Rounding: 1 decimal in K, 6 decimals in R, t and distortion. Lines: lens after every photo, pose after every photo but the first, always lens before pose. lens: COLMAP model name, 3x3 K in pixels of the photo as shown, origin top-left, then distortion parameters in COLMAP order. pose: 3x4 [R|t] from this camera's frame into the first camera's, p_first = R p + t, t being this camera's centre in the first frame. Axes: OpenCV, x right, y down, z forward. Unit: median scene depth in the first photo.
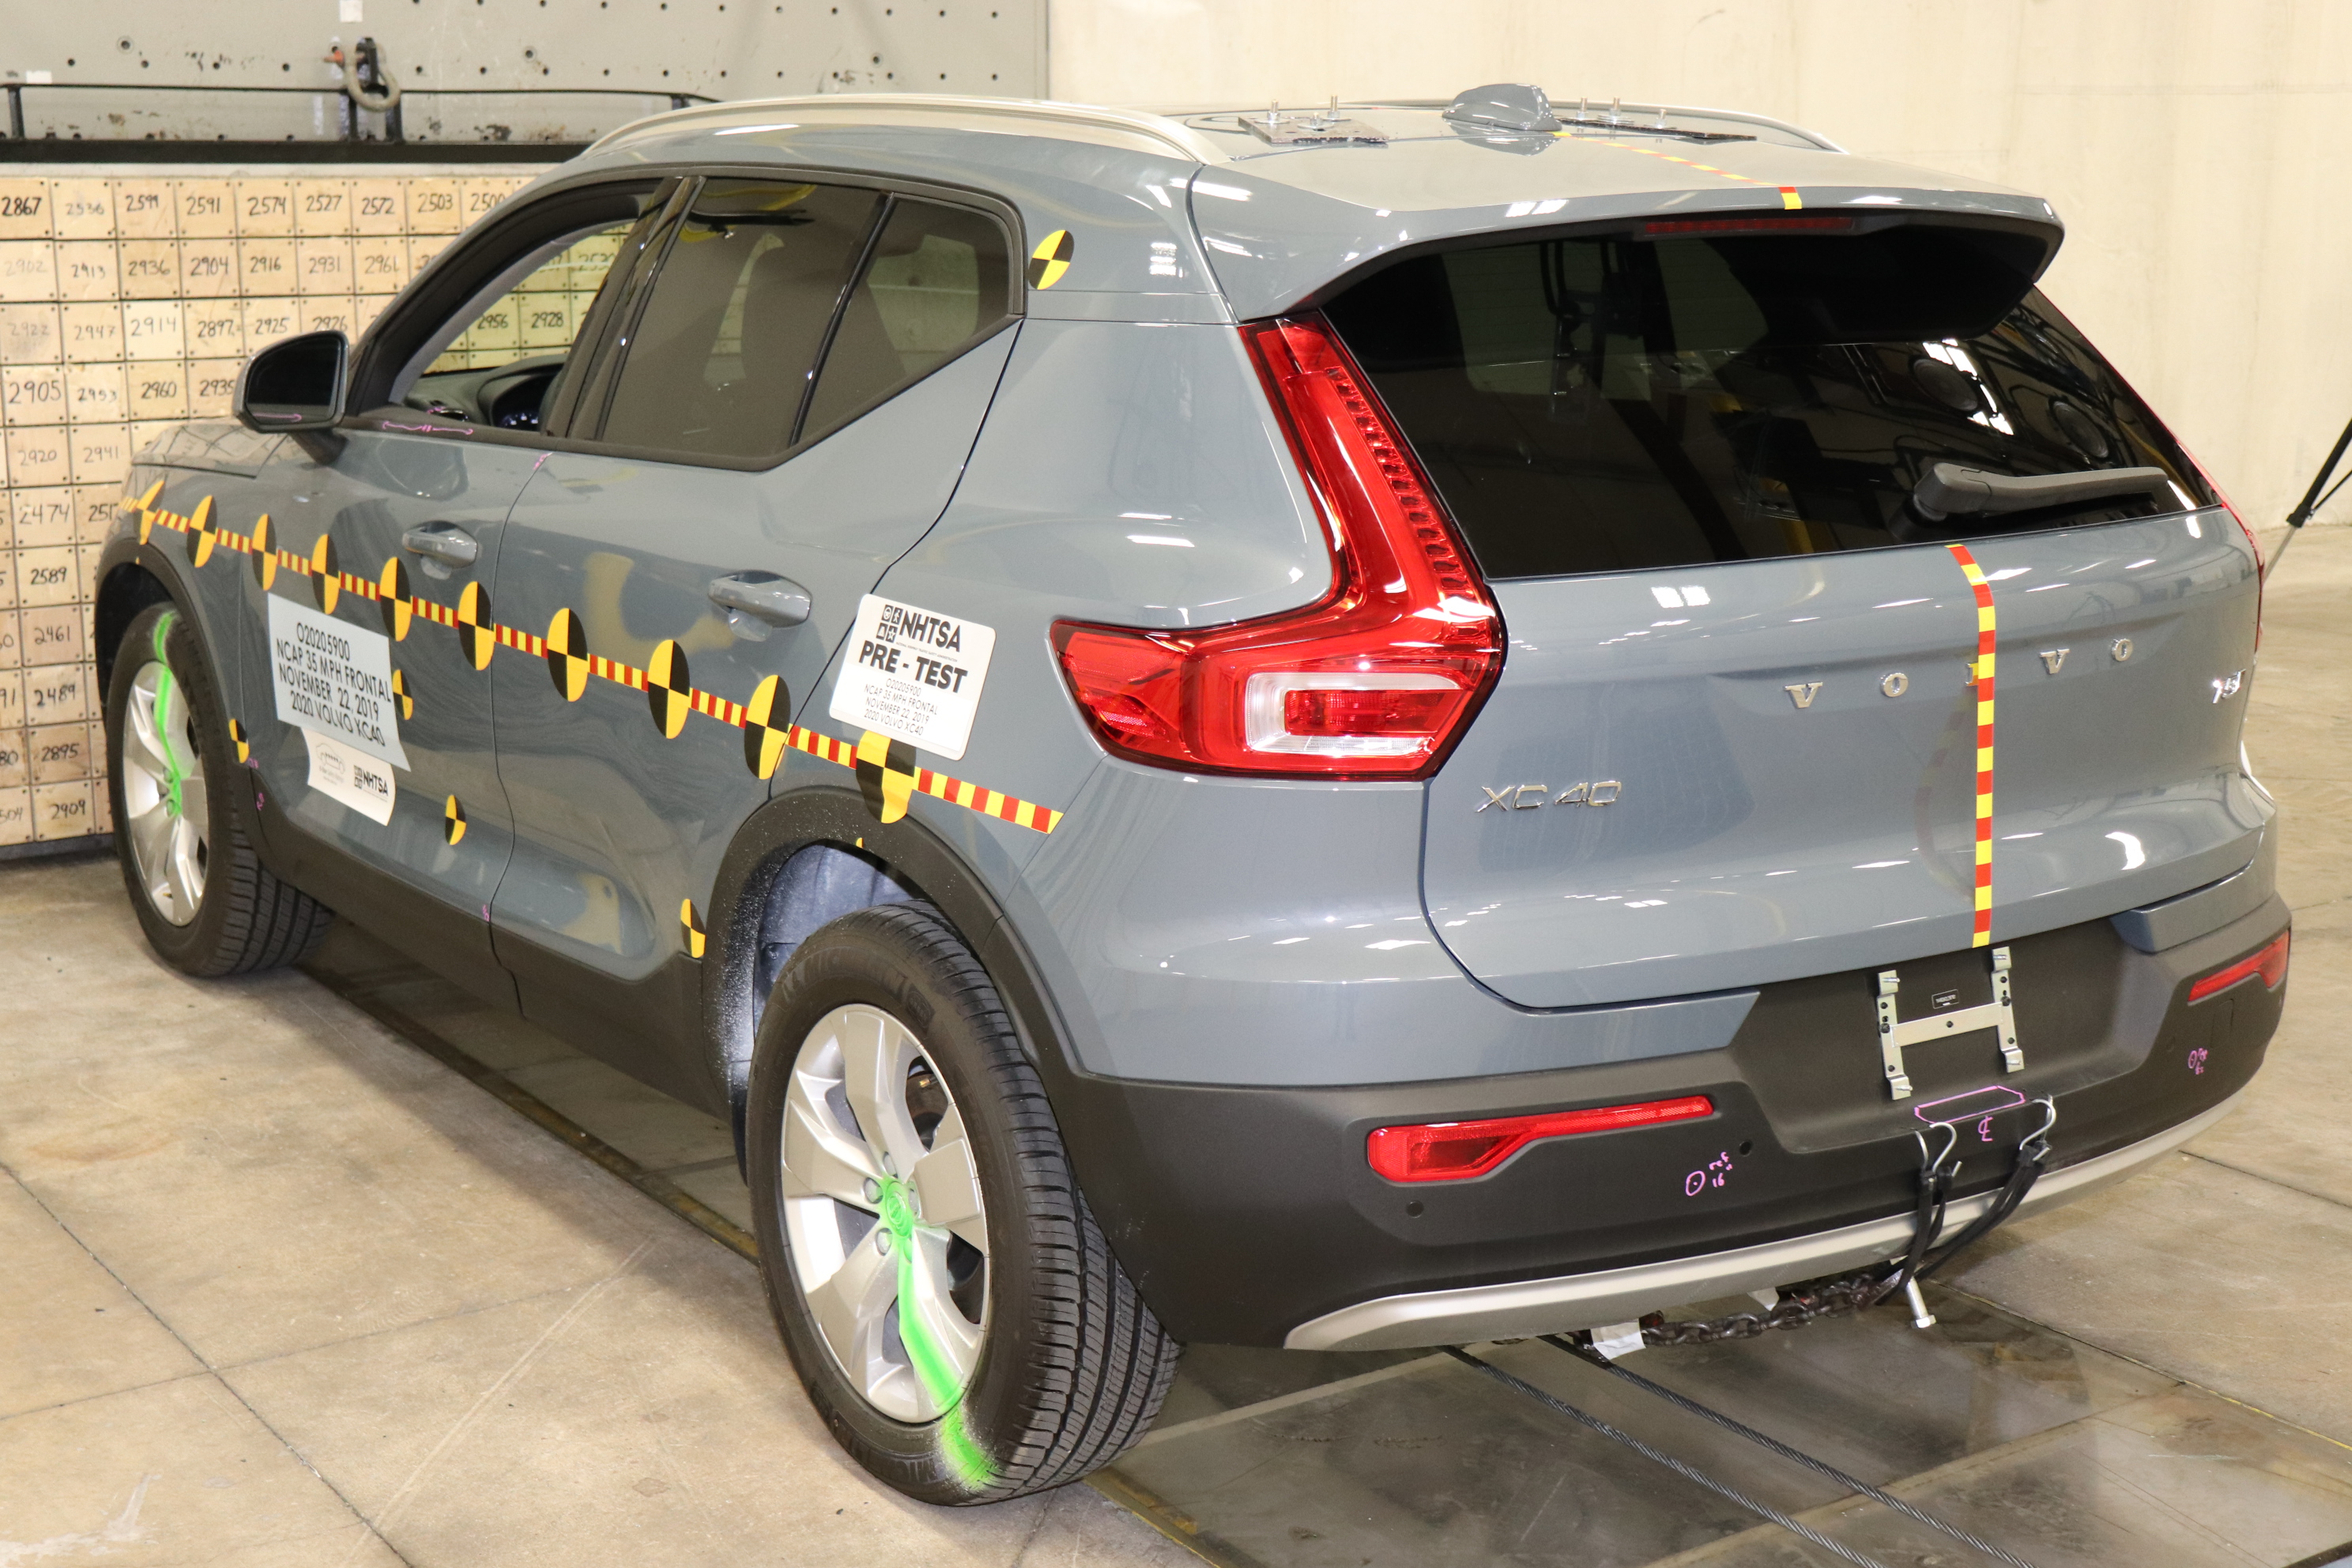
lens RADIAL K [[3173.7, 0, 1176.0], [0, 3173.7, 784.0], [0, 0, 1]] dist [0.024619, 0.110605]
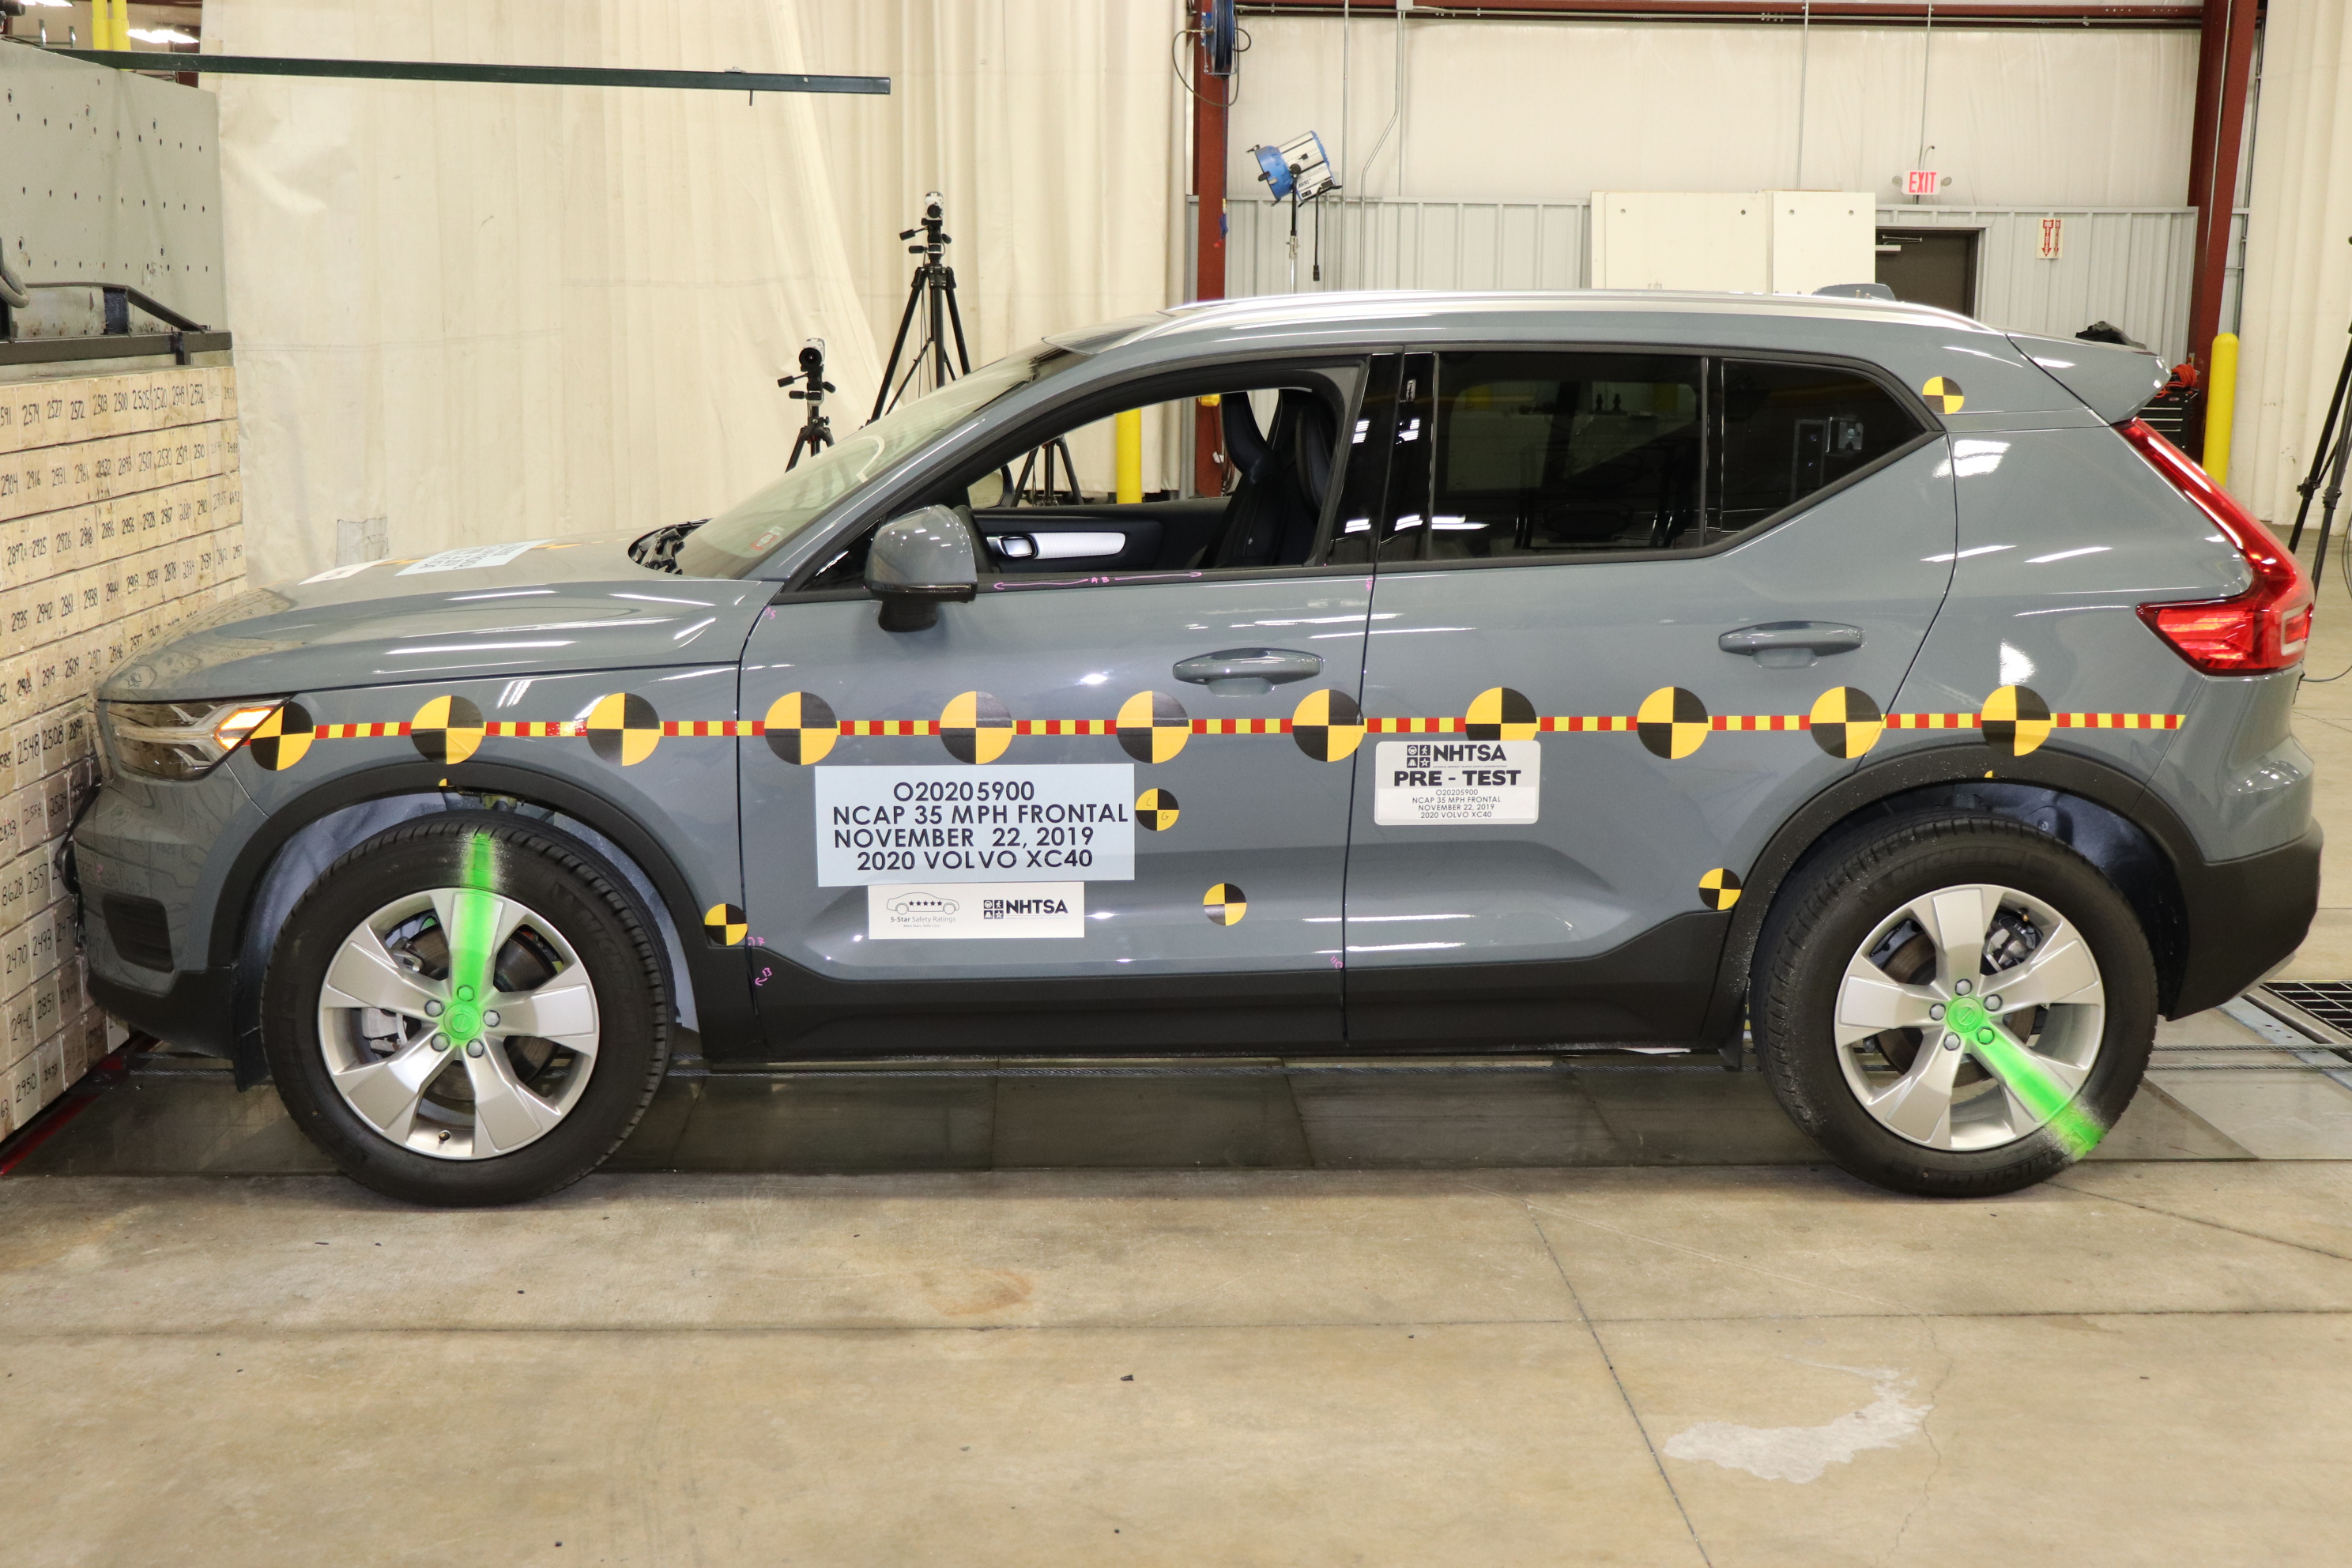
lens RADIAL K [[2698.4, 0, 1176.0], [0, 2698.4, 784.0], [0, 0, 1]] dist [-0.028289, -0.006041]
pose [[0.530392, -0.156987, 0.833090, -1.076530], [0.178543, 0.981349, 0.071254, -0.108223], [-0.828738, 0.110949, 0.548529, 0.471425]]
